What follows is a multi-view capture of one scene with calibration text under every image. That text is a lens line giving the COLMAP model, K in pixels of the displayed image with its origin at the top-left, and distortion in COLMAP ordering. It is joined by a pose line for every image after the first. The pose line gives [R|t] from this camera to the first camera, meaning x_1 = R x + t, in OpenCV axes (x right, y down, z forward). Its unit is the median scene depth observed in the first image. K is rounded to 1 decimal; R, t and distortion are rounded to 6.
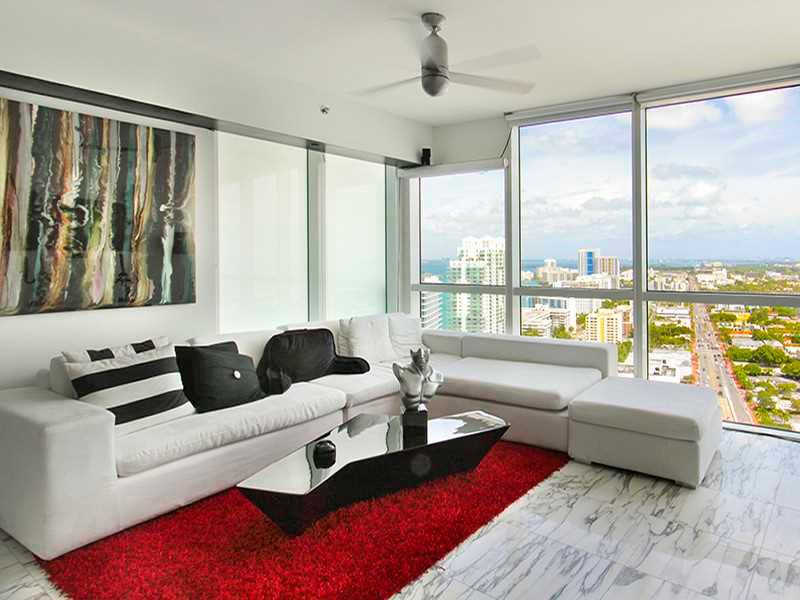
lens RADIAL K [[490.8, 0, 424.8], [0, 490.8, 253.7], [0, 0, 1]] dist [0.001755, -0.000392]
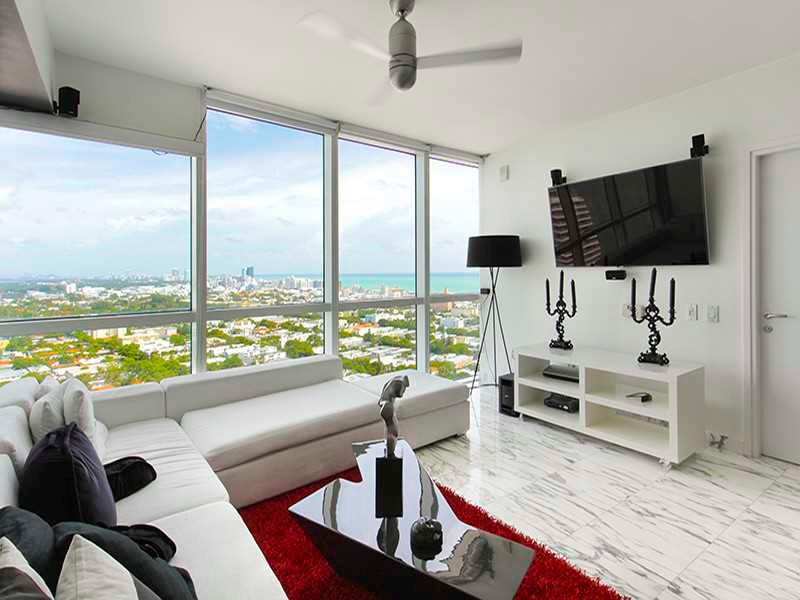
lens RADIAL K [[464.1, 0, 499.7], [0, 464.1, 263.6], [0, 0, 1]] dist [0.002166, -0.000045]
pose [[0.166808, 0.013137, 0.985902, -0.568997], [0.002532, 0.999902, -0.013752, 0.005495], [-0.985986, 0.004791, 0.166759, 0.505987]]
